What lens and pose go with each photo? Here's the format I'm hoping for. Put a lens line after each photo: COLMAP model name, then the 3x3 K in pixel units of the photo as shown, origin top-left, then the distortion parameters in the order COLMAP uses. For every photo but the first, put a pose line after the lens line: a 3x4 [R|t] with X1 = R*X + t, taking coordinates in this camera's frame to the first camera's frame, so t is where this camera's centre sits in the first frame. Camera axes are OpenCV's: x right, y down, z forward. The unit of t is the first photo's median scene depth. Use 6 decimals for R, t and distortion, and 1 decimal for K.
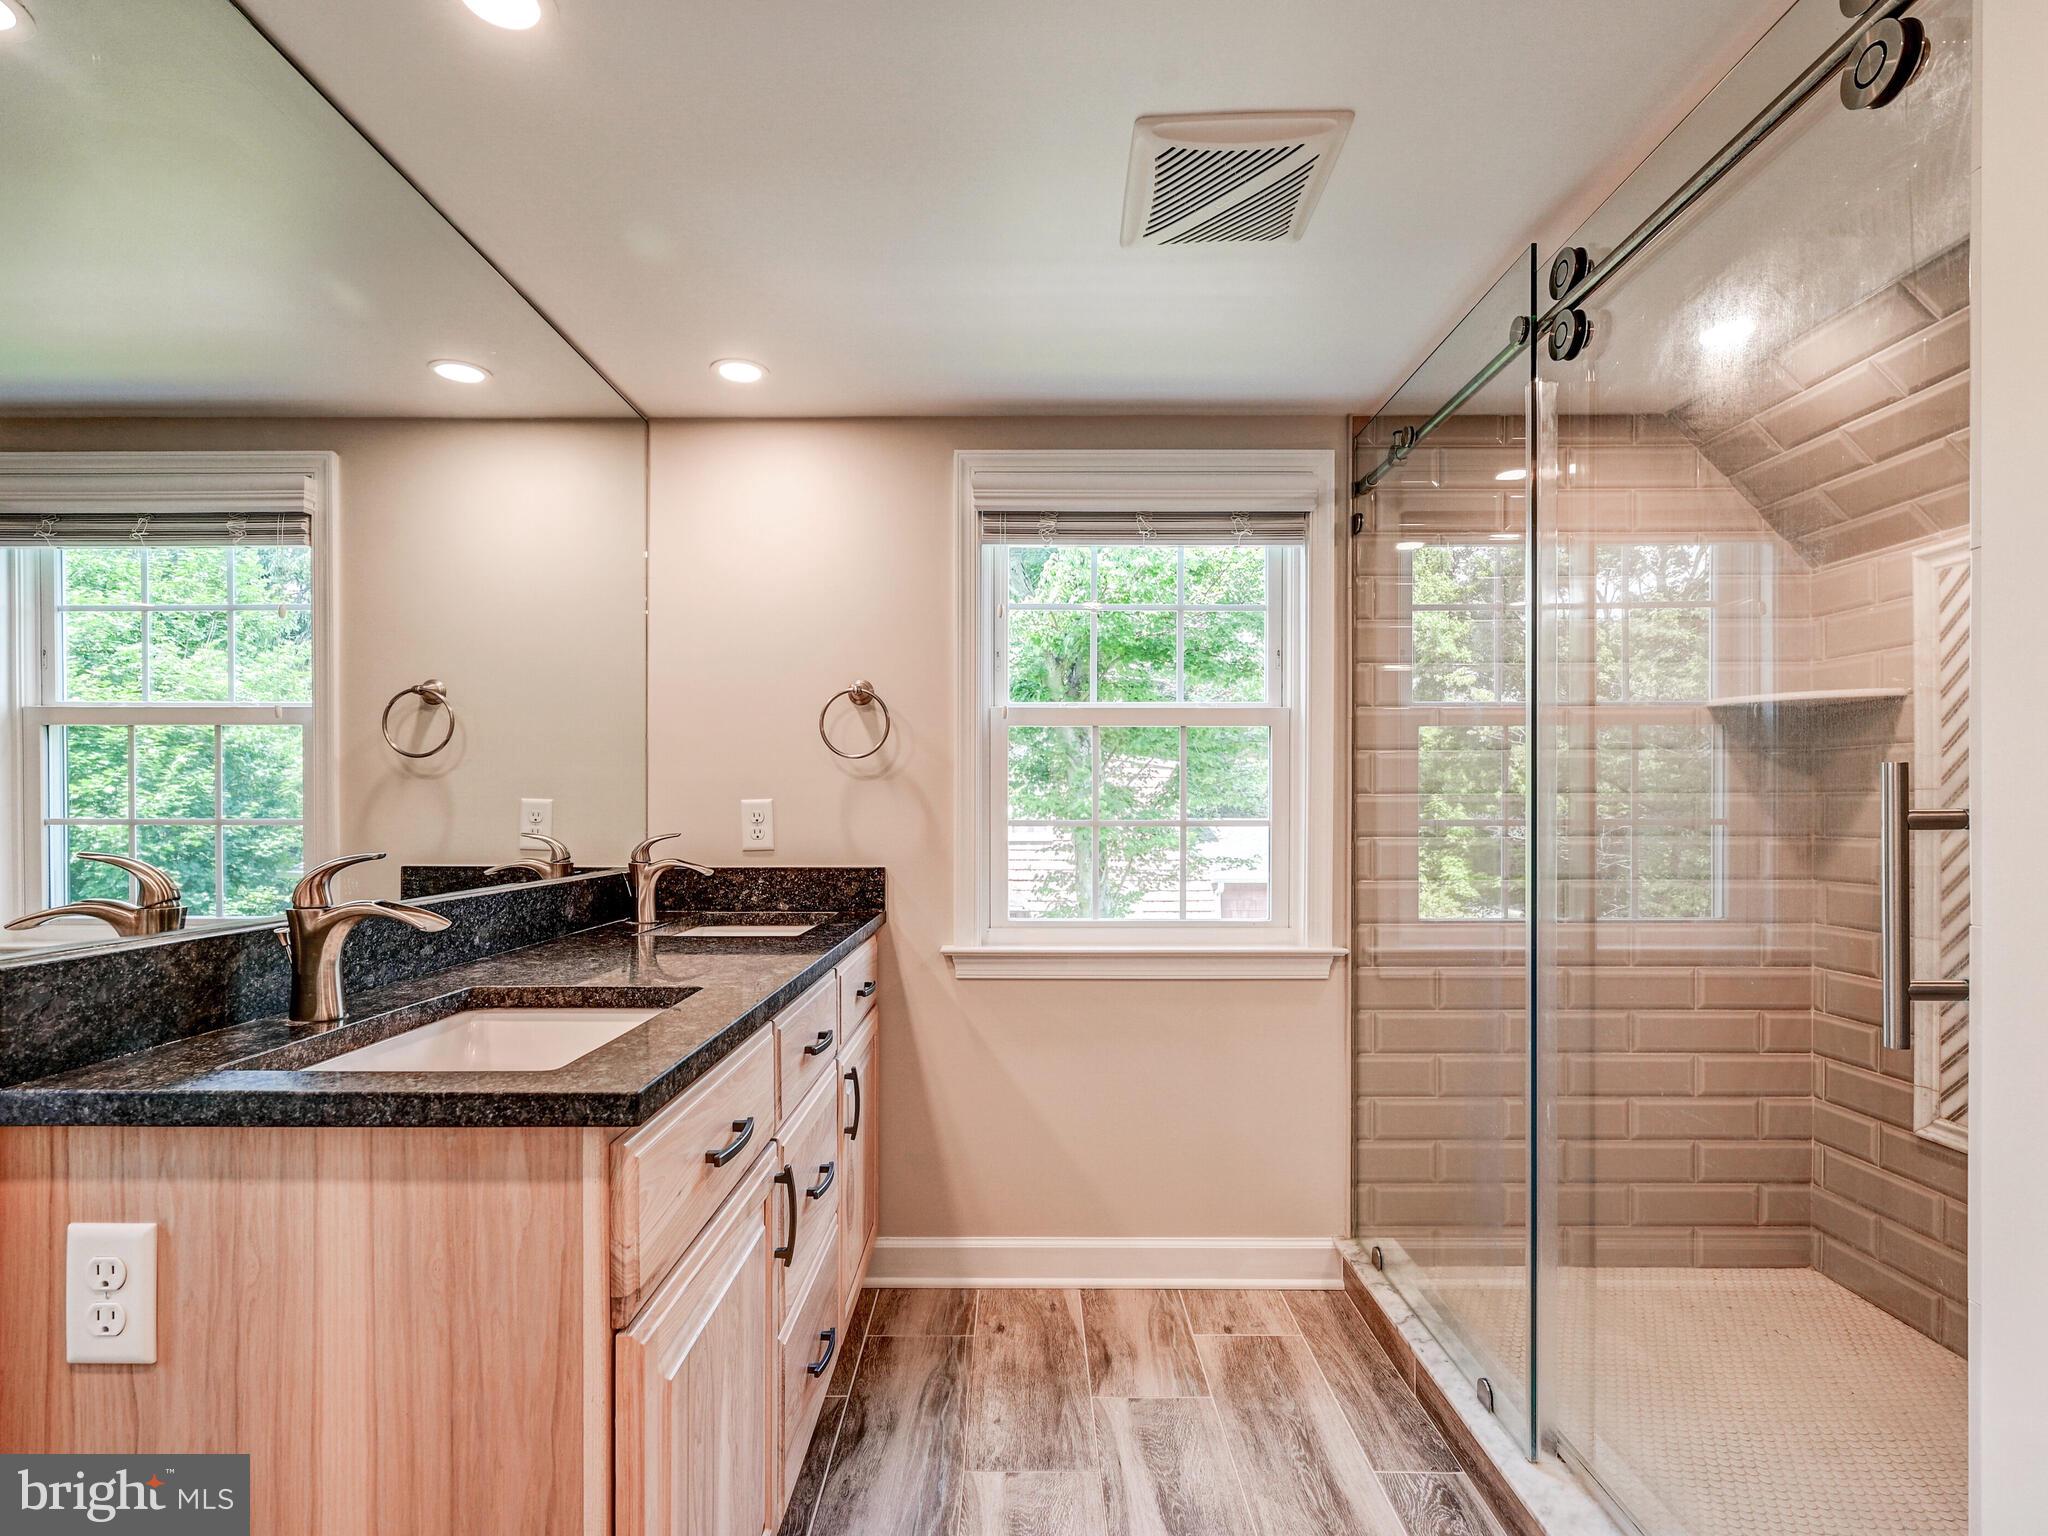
lens RADIAL K [[1000.3, 0, 1012.4], [0, 1000.3, 797.8], [0, 0, 1]] dist [-0.000028, 0.001889]
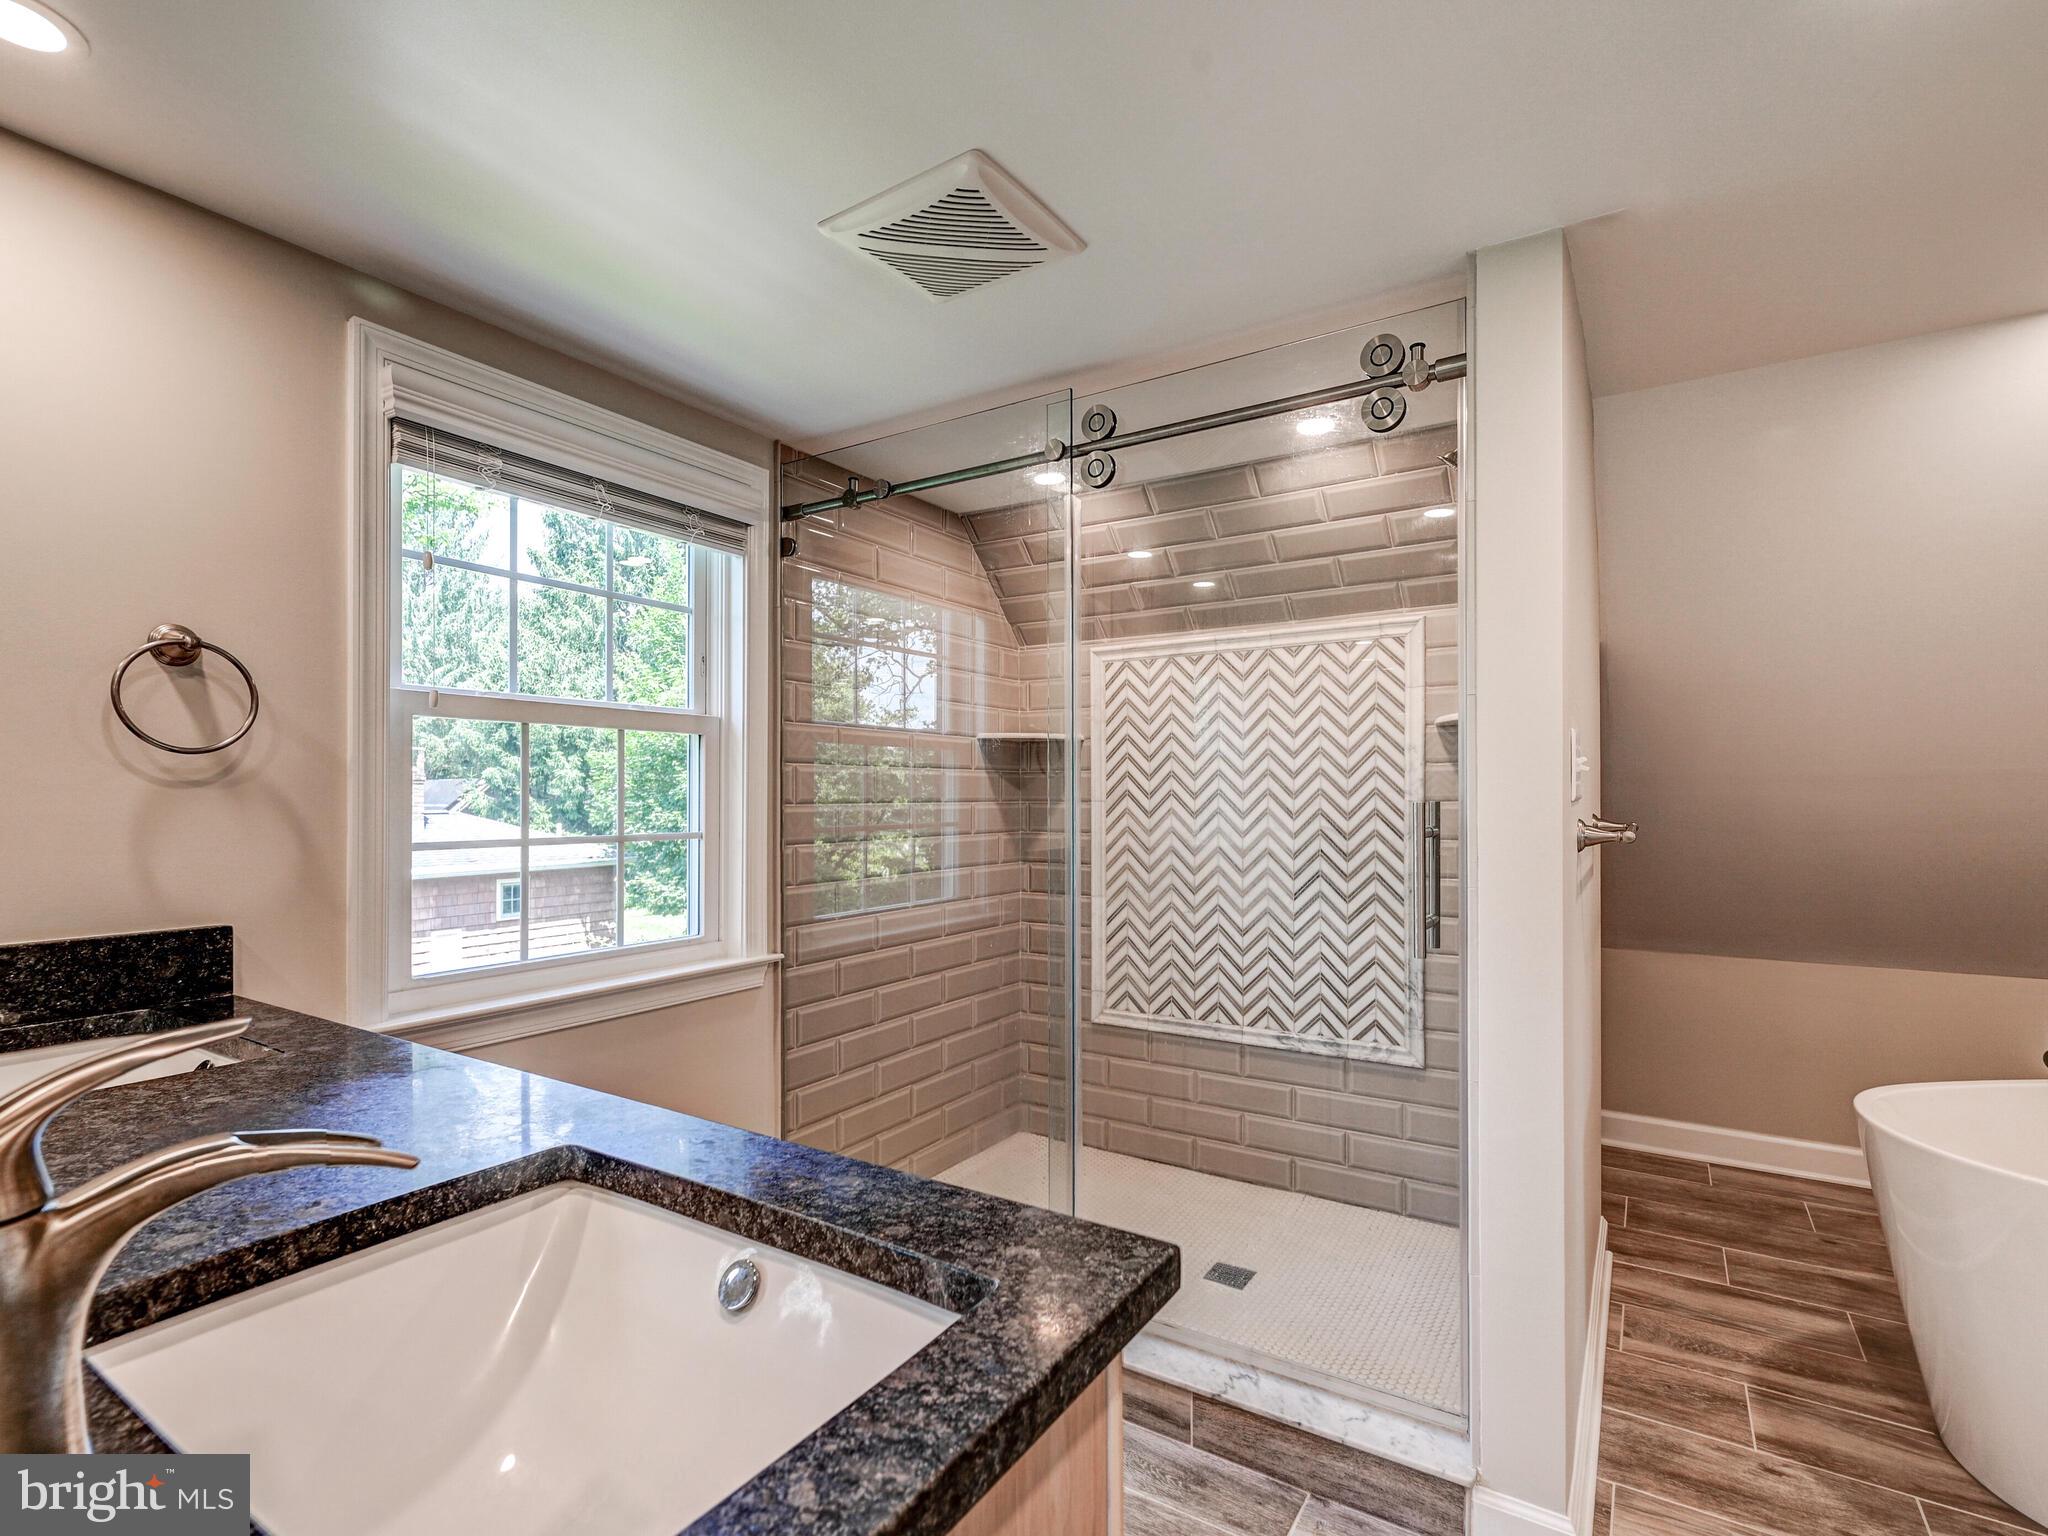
lens RADIAL K [[968.2, 0, 1021.0], [0, 968.2, 789.6], [0, 0, 1]] dist [0.001266, -0.000556]
pose [[0.543386, 0.005705, 0.839464, -0.371993], [-0.006658, 0.999975, -0.002486, -0.019204], [-0.839457, -0.004238, 0.543410, 0.241442]]
